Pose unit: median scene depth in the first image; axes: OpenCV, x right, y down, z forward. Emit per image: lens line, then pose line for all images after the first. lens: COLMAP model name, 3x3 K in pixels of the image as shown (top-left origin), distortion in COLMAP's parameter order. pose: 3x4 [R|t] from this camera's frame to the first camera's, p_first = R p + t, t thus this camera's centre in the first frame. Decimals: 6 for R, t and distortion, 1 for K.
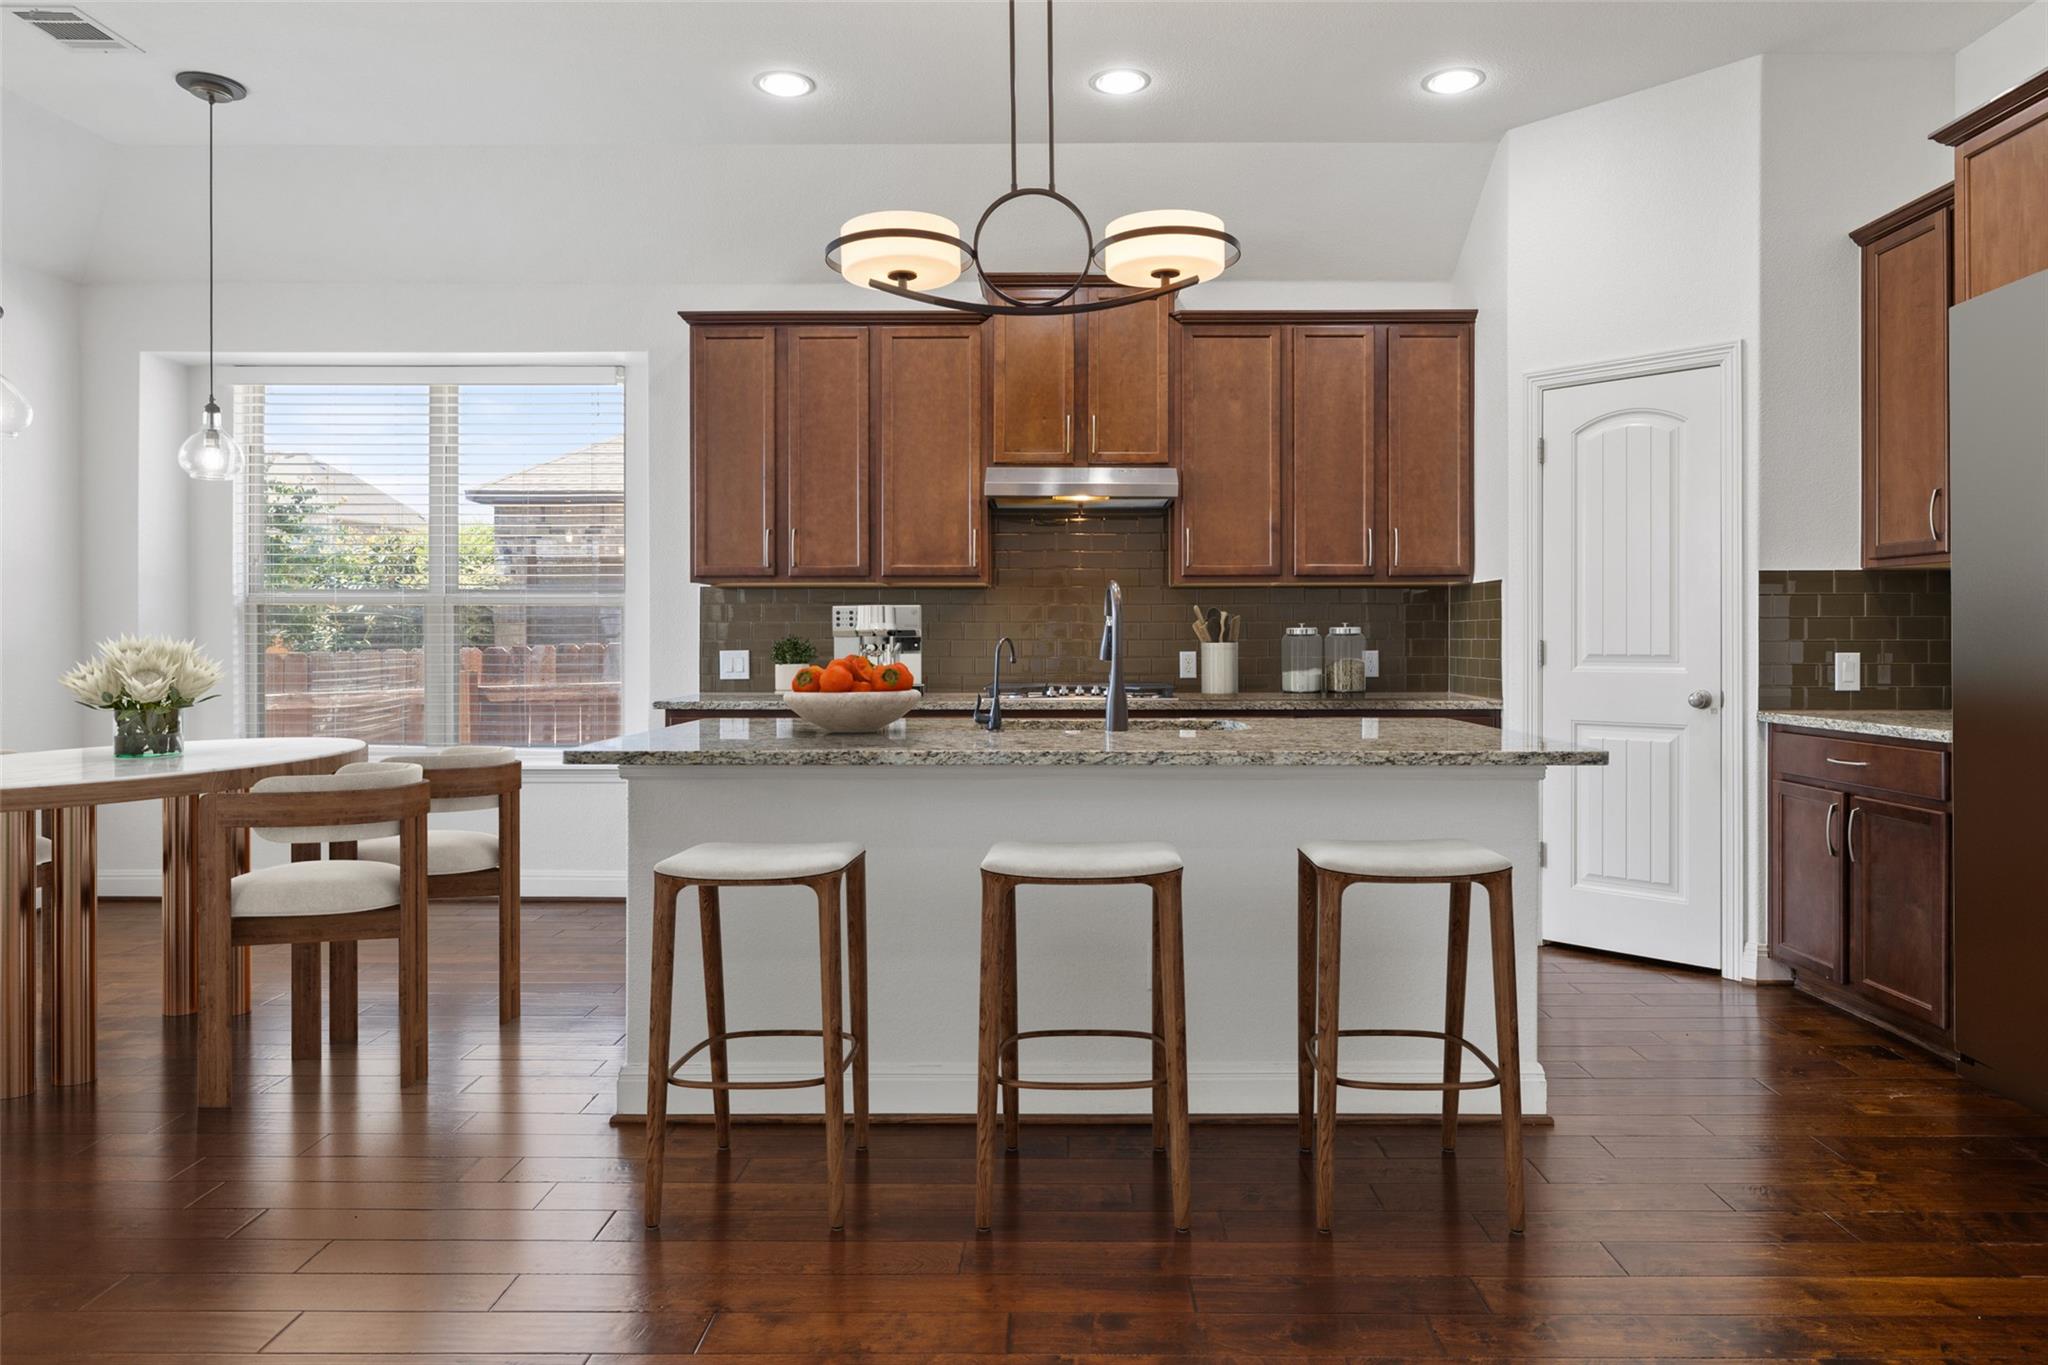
lens RADIAL K [[1274.5, 0, 1044.6], [0, 1274.5, 642.1], [0, 0, 1]] dist [-0.011349, 0.012326]
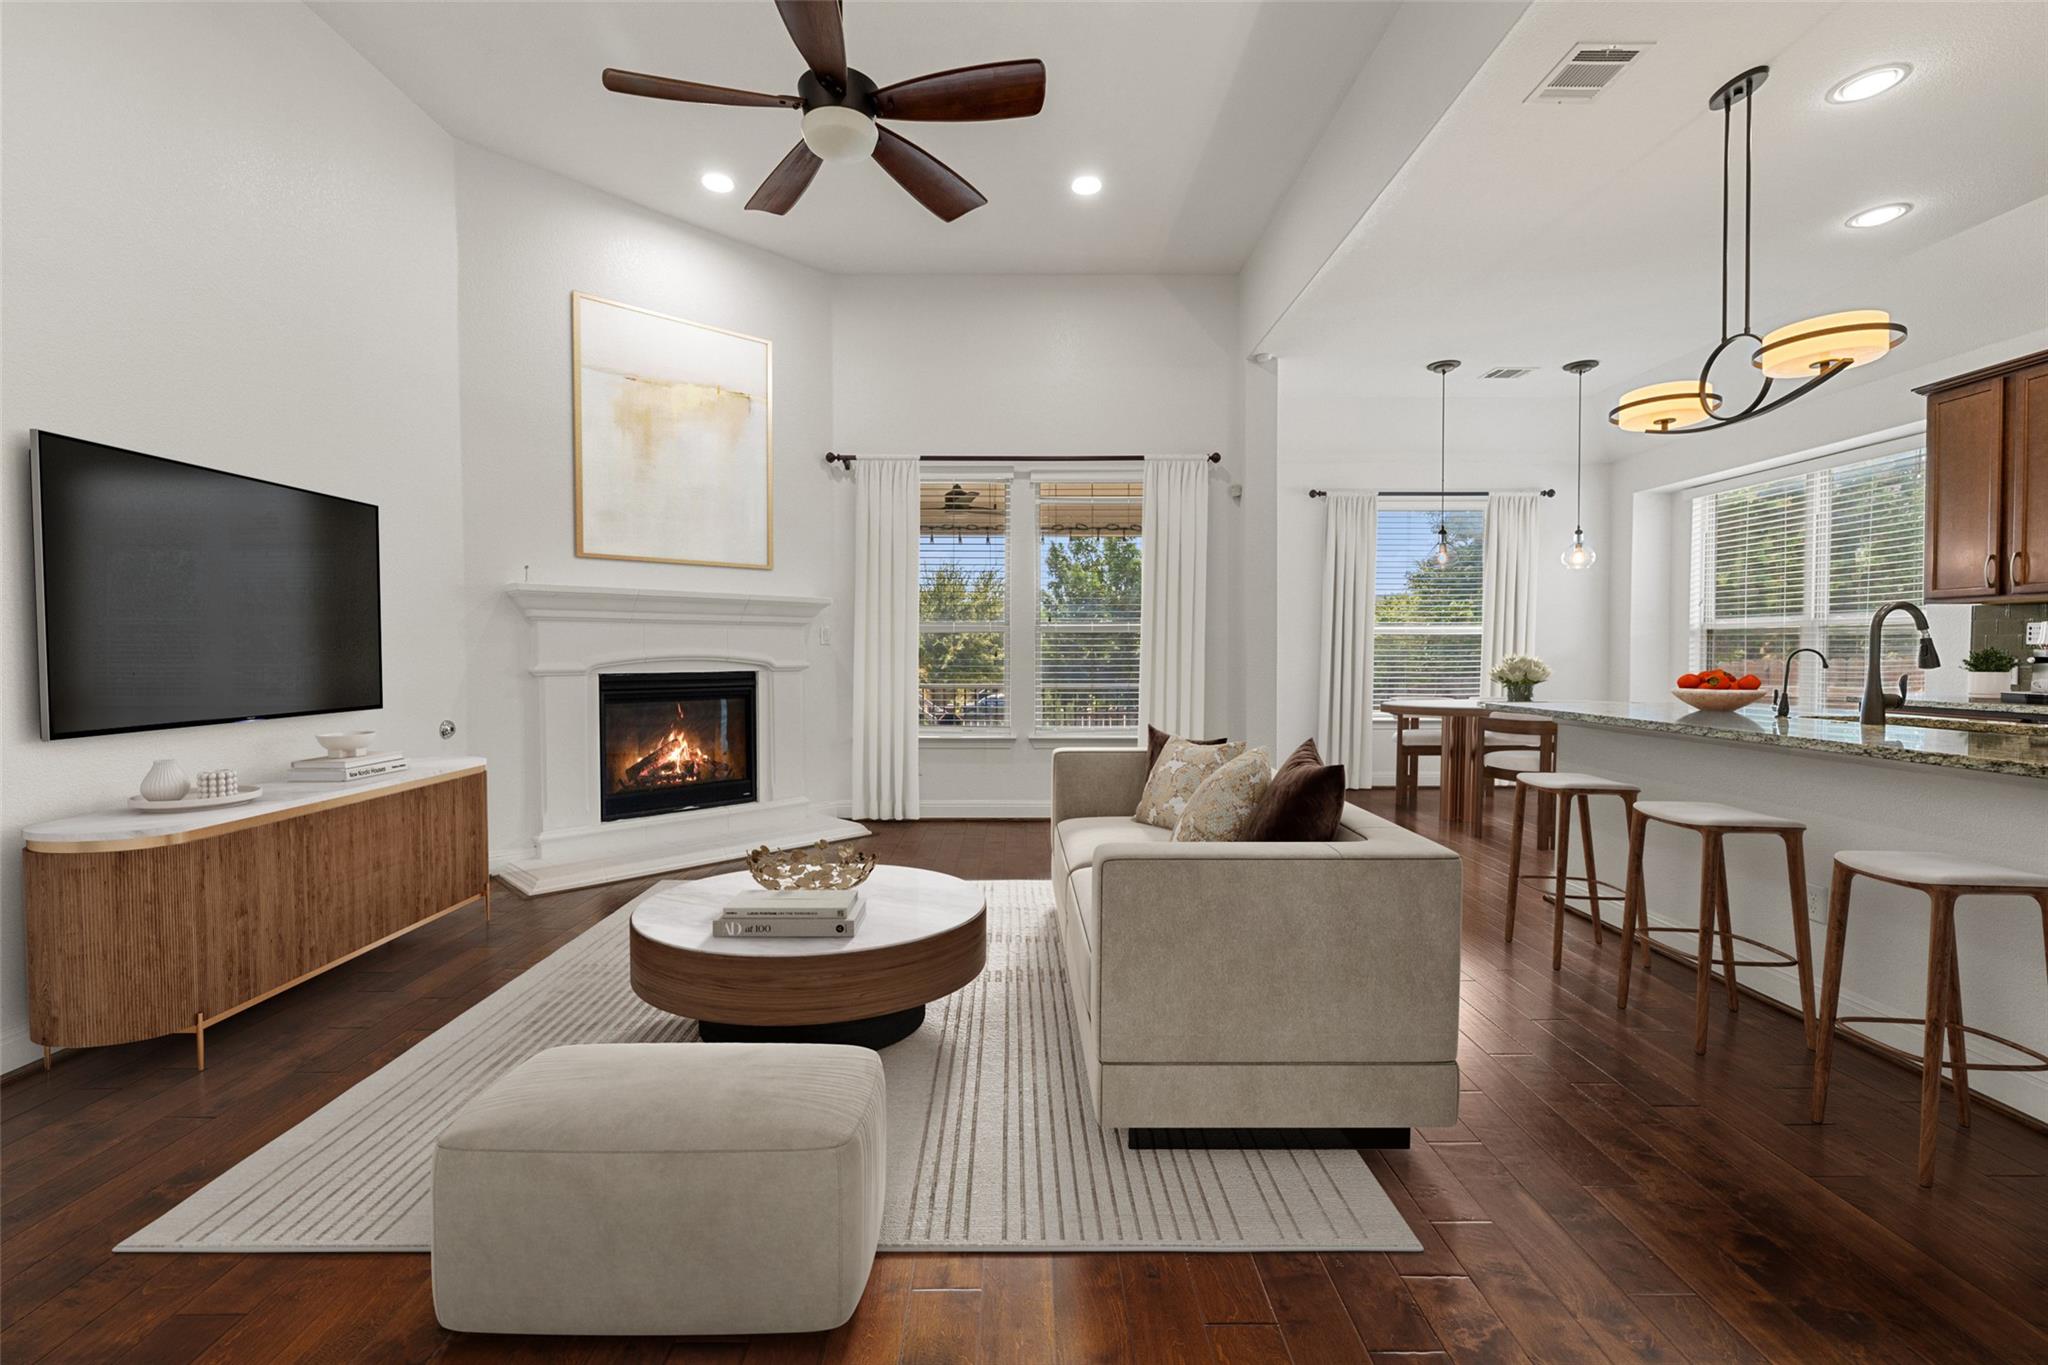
lens RADIAL K [[870.3, 0, 1020.6], [0, 870.3, 661.2], [0, 0, 1]] dist [0.003464, 0.000231]
pose [[0.014825, 0.011172, -0.999828, 0.599528], [-0.000688, 0.999937, 0.011164, -0.000391], [0.999890, 0.000522, 0.014831, 0.113968]]
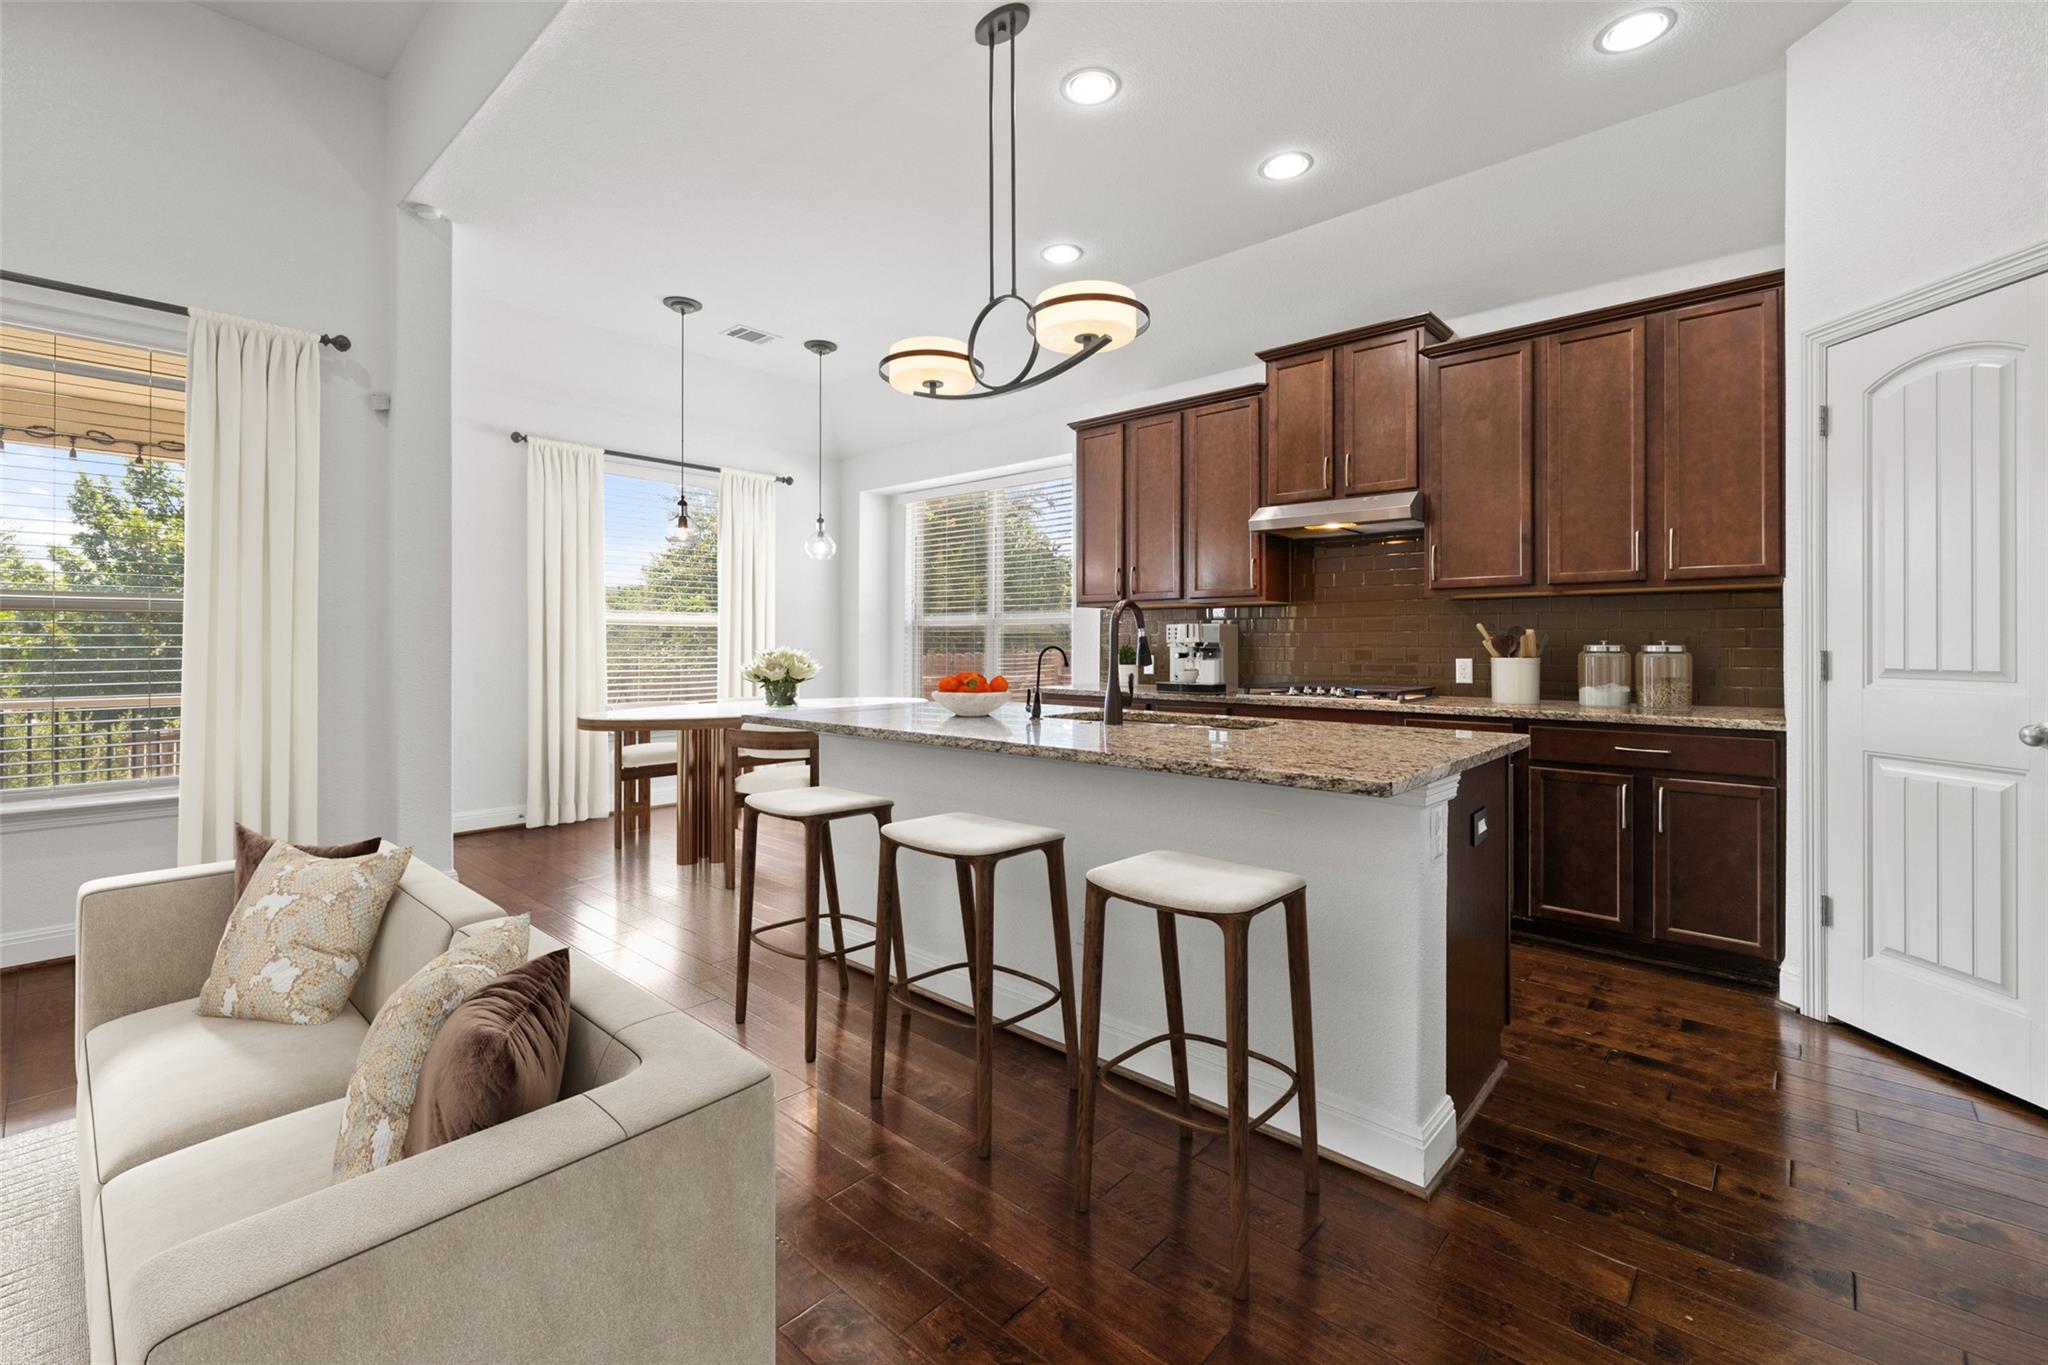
lens RADIAL K [[870.3, 0, 1025.4], [0, 870.3, 639.9], [0, 0, 1]] dist [0.003464, 0.000231]
pose [[0.749389, -0.002018, -0.662127, 0.364861], [-0.002662, 0.999978, -0.006062, -0.003107], [0.662125, 0.006305, 0.749367, 0.225247]]
